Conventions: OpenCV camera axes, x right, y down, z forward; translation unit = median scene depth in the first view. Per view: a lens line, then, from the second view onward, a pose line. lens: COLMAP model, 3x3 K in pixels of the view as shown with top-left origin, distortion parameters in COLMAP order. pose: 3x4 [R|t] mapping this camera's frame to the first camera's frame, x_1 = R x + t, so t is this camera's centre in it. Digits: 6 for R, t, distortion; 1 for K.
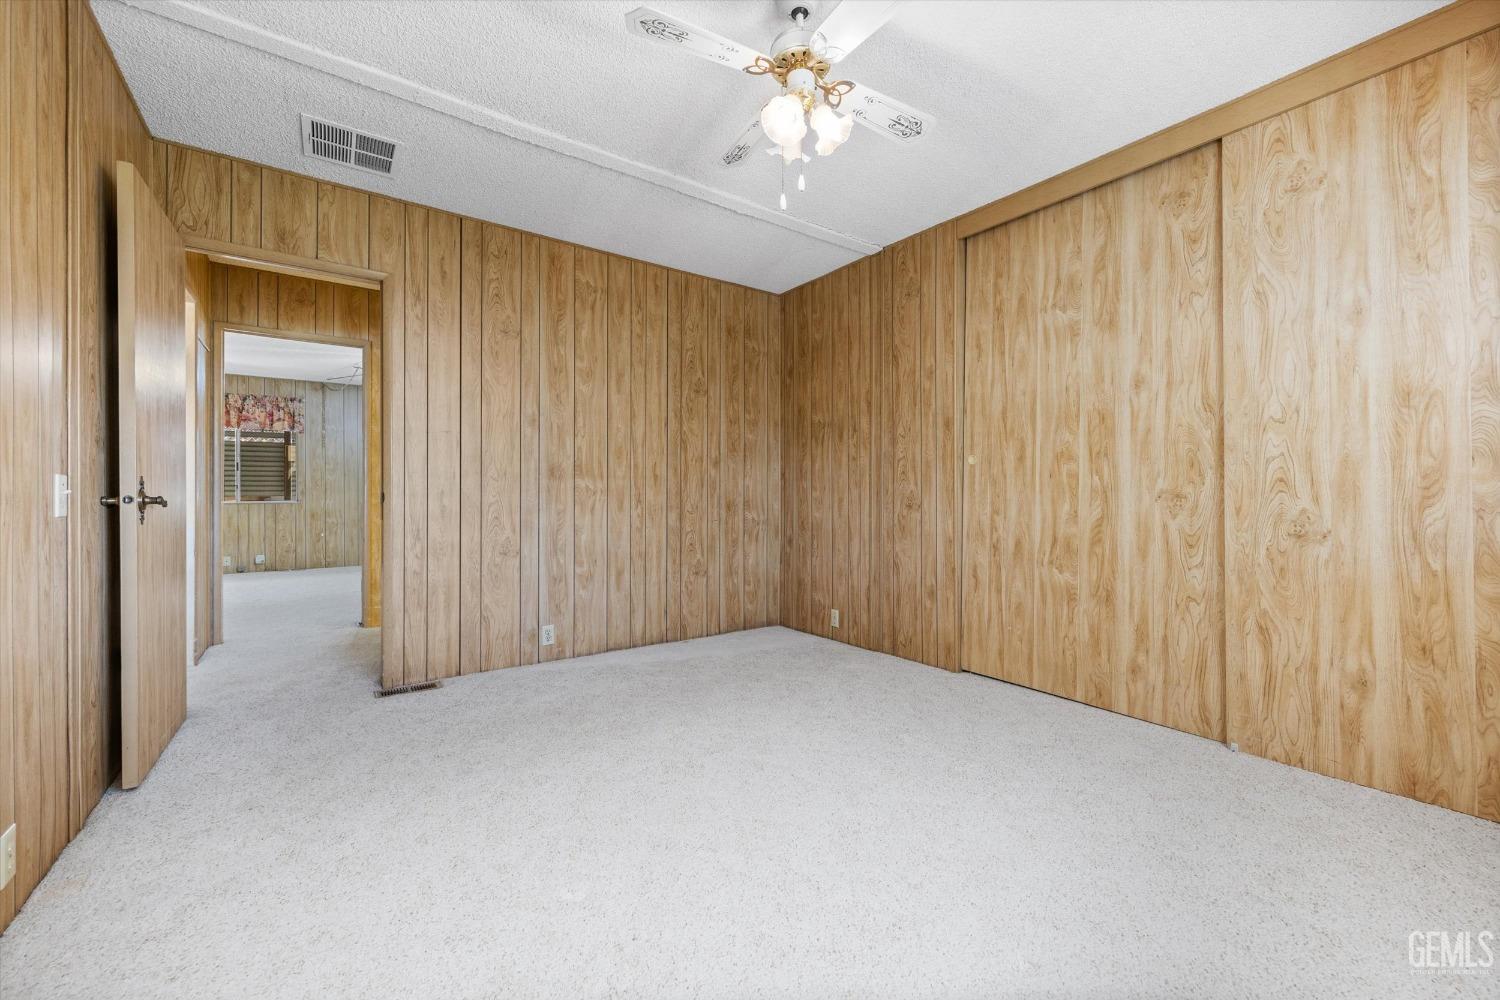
lens RADIAL K [[611.3, 0, 751.2], [0, 611.3, 490.0], [0, 0, 1]] dist [0.000944, 0.000001]
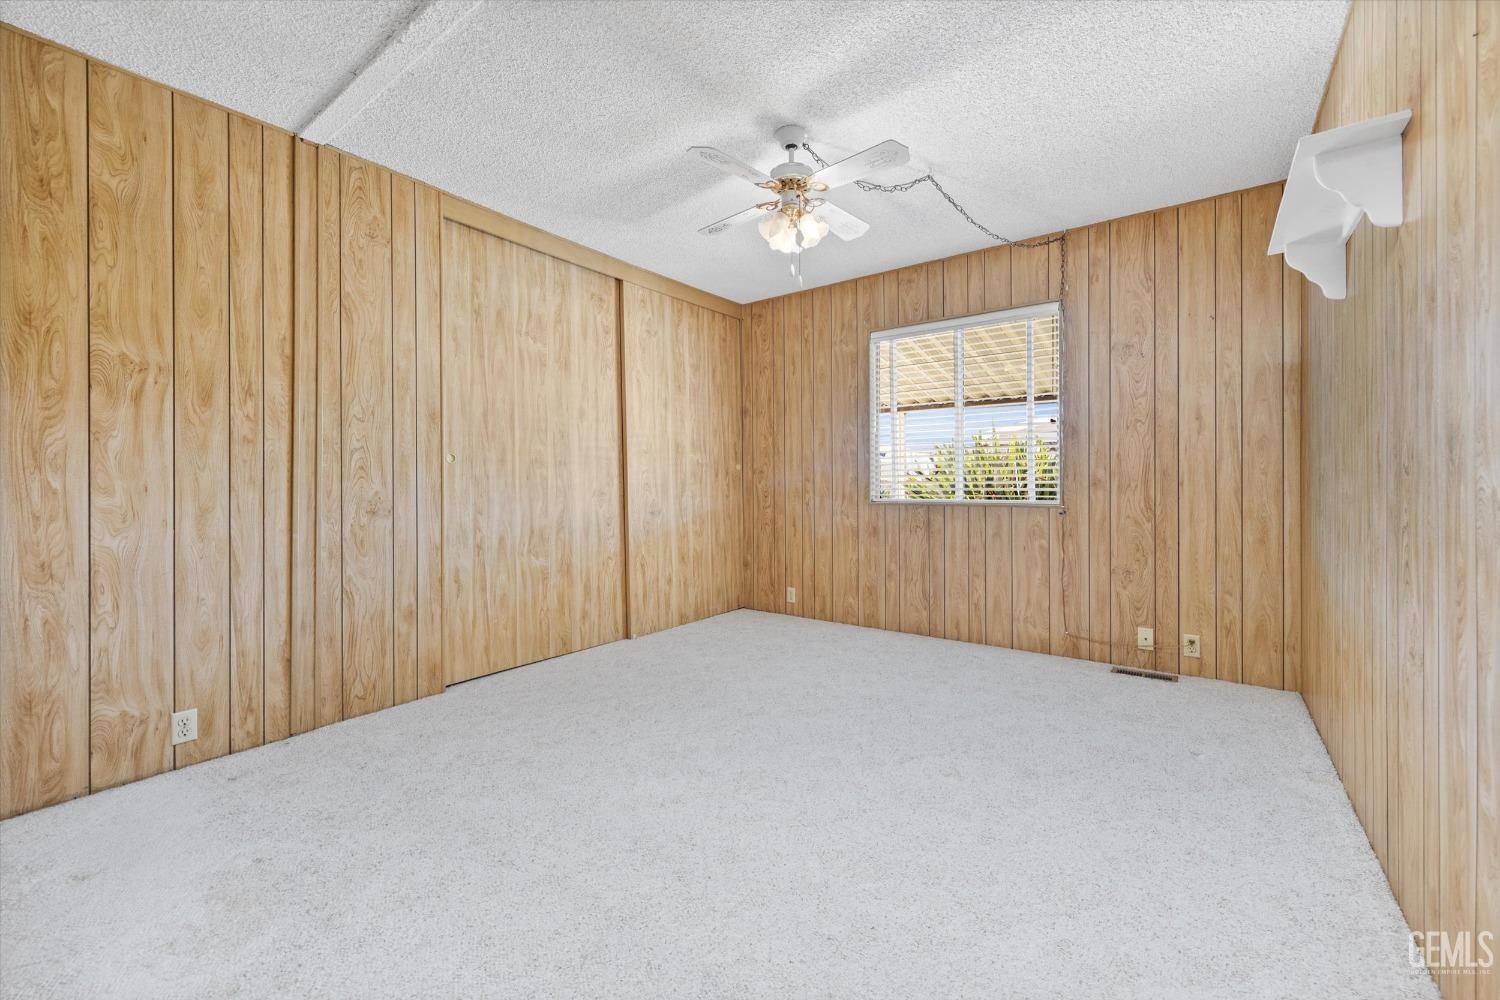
lens RADIAL K [[611.3, 0, 751.2], [0, 611.3, 490.0], [0, 0, 1]] dist [0.000944, 0.000001]
pose [[-0.314609, -0.001344, 0.949220, -0.750567], [0.005637, 0.999979, 0.003284, -0.001376], [-0.949204, 0.006384, -0.314595, 0.954563]]
